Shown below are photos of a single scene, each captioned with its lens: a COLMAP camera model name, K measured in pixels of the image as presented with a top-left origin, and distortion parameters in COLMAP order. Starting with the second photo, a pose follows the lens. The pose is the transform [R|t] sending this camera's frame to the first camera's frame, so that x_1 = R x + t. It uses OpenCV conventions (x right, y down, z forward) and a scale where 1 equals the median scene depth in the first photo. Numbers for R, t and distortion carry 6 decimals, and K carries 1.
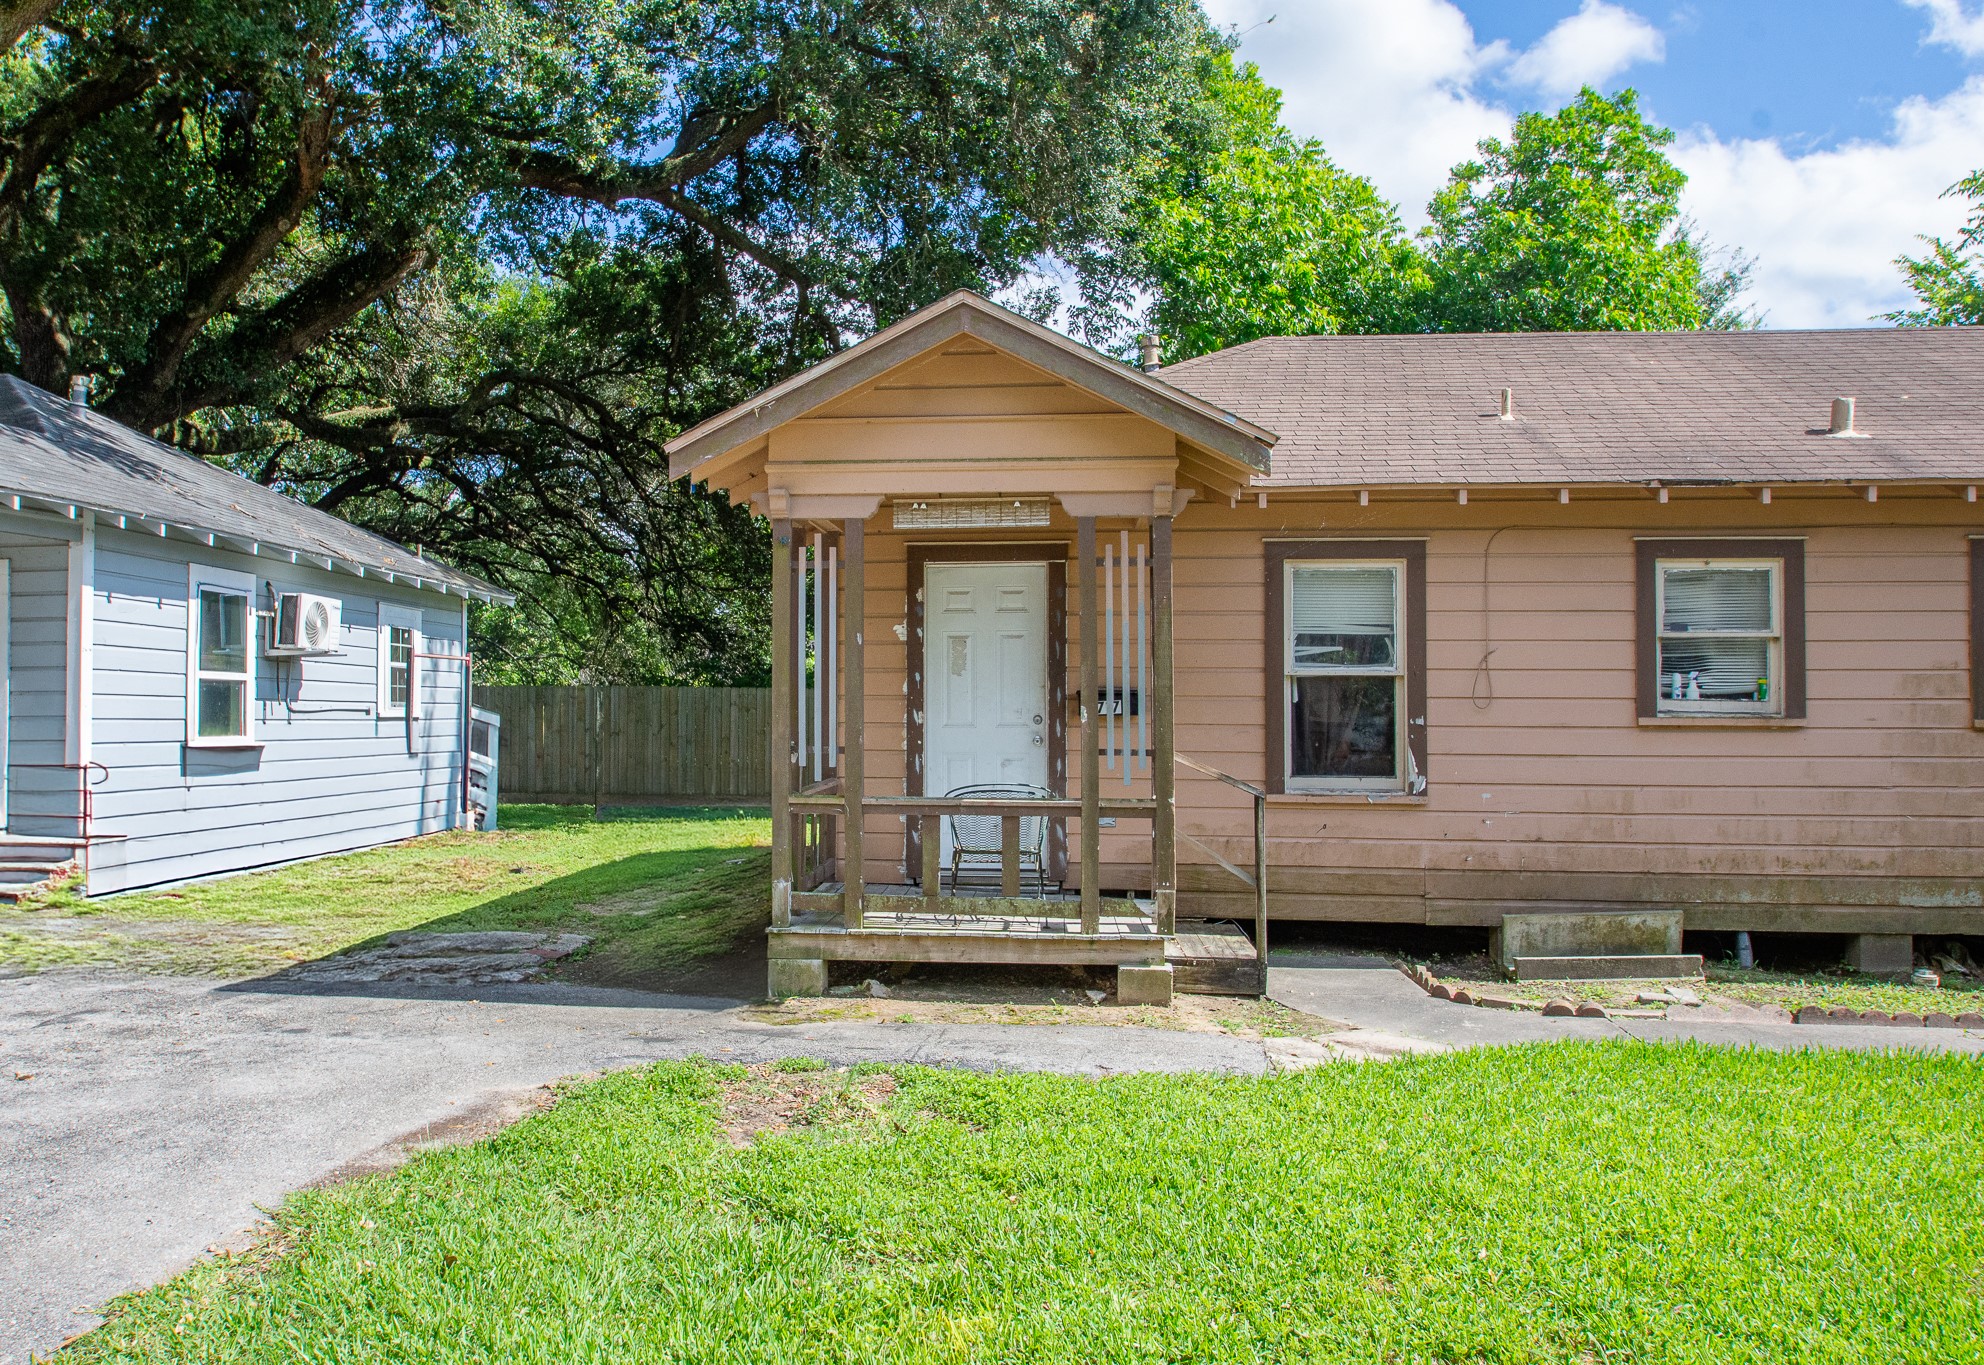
lens RADIAL K [[1429.5, 0, 884.3], [0, 1429.5, 688.9], [0, 0, 1]] dist [-0.039027, 0.004429]
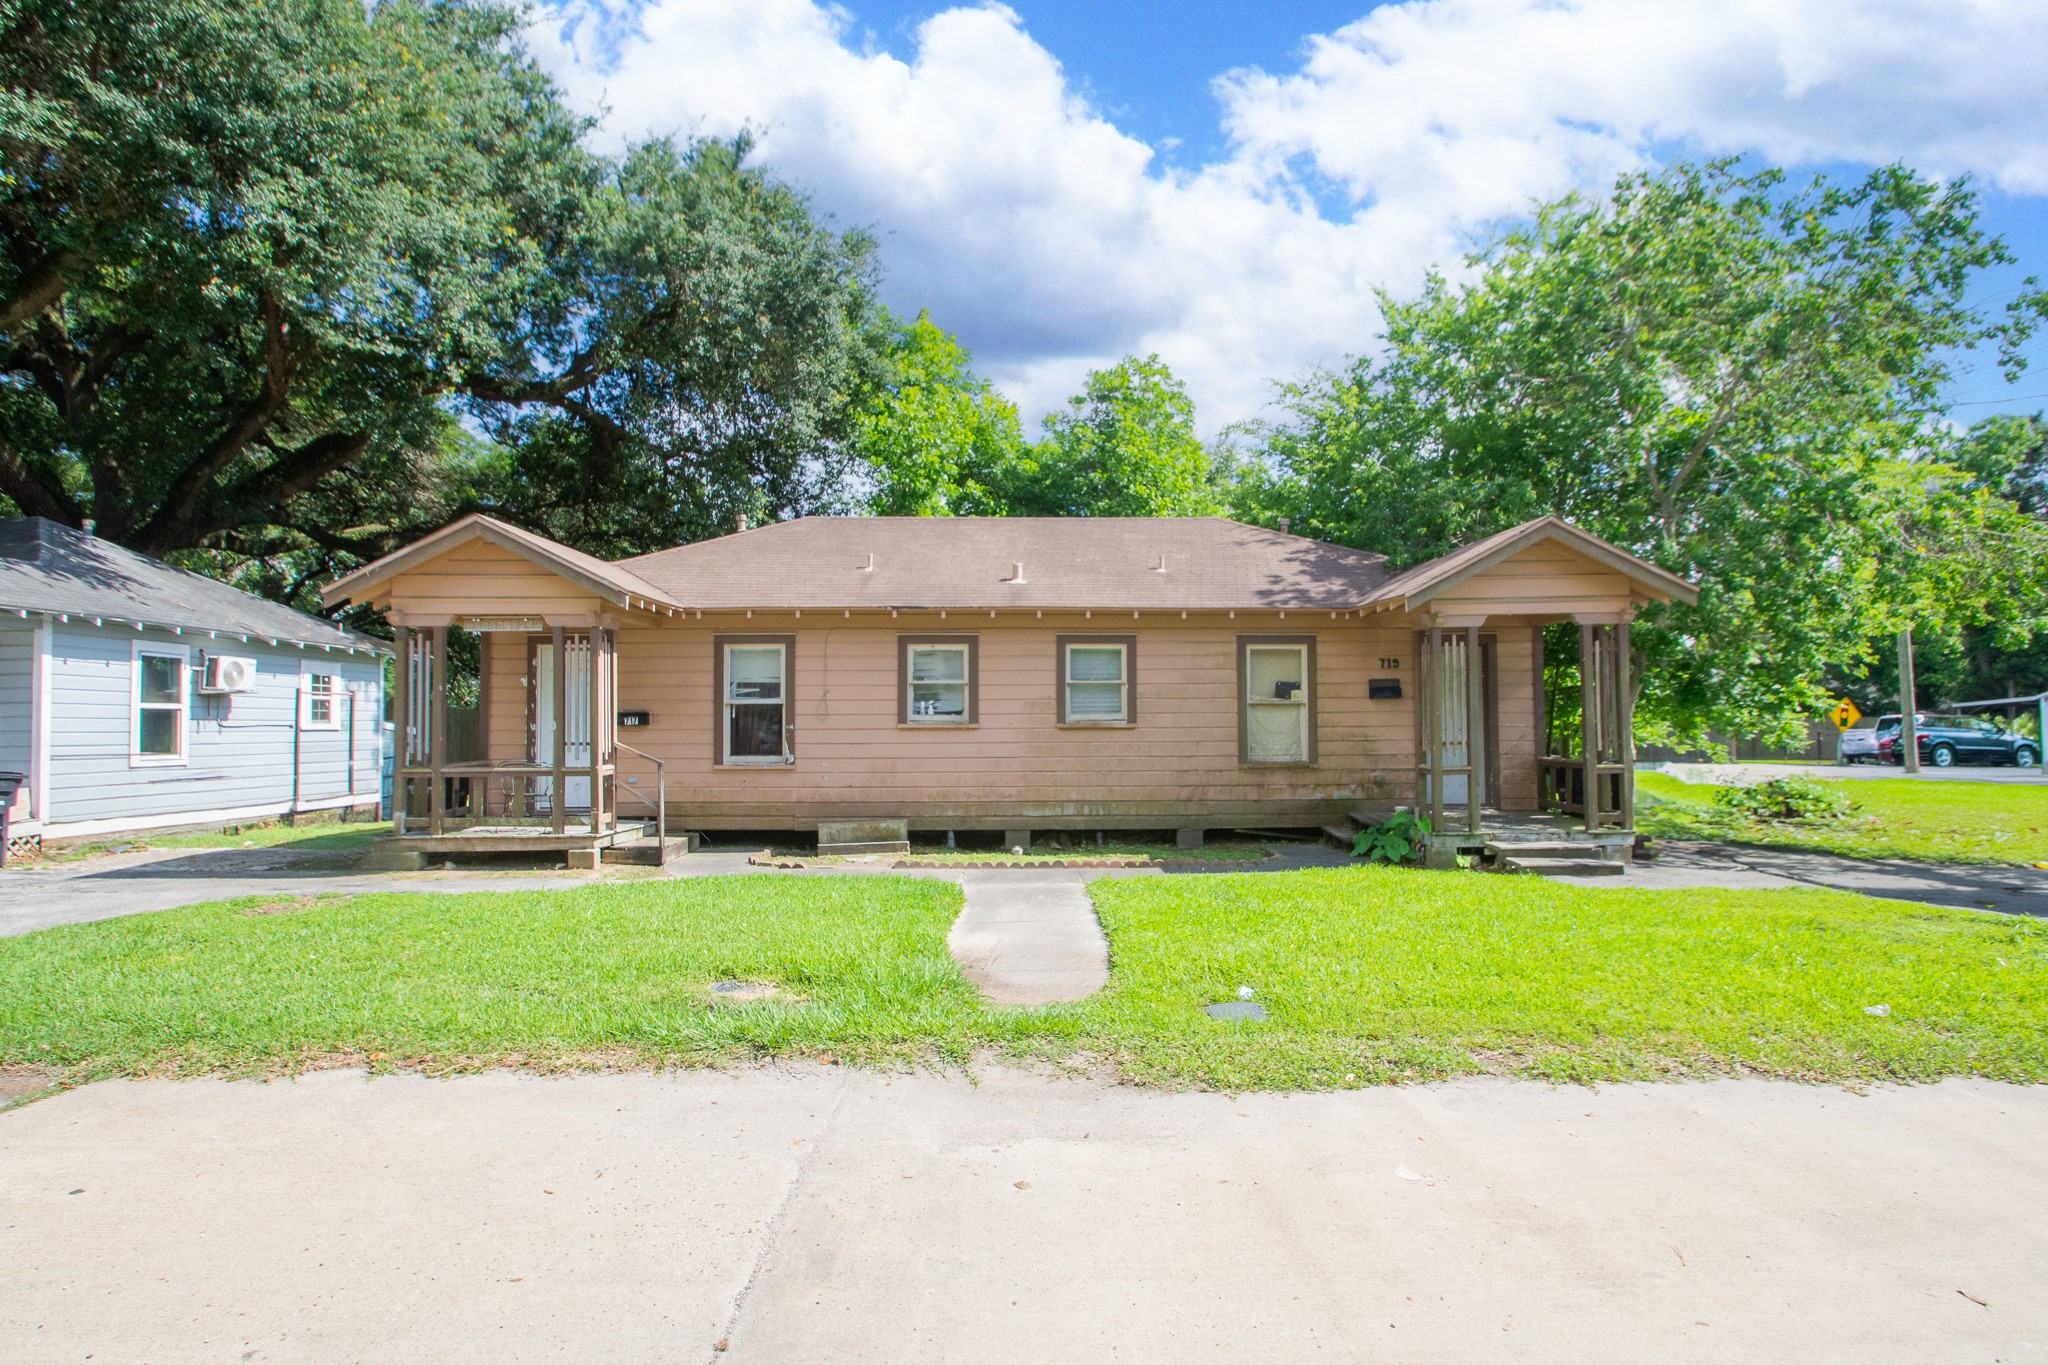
lens RADIAL K [[961.7, 0, 1022.9], [0, 961.7, 707.5], [0, 0, 1]] dist [0.002683, -0.013016]
pose [[0.988558, -0.006311, 0.150707, 0.481482], [0.006063, 0.999979, 0.002103, -0.004619], [-0.150717, -0.001165, 0.988576, -0.353494]]
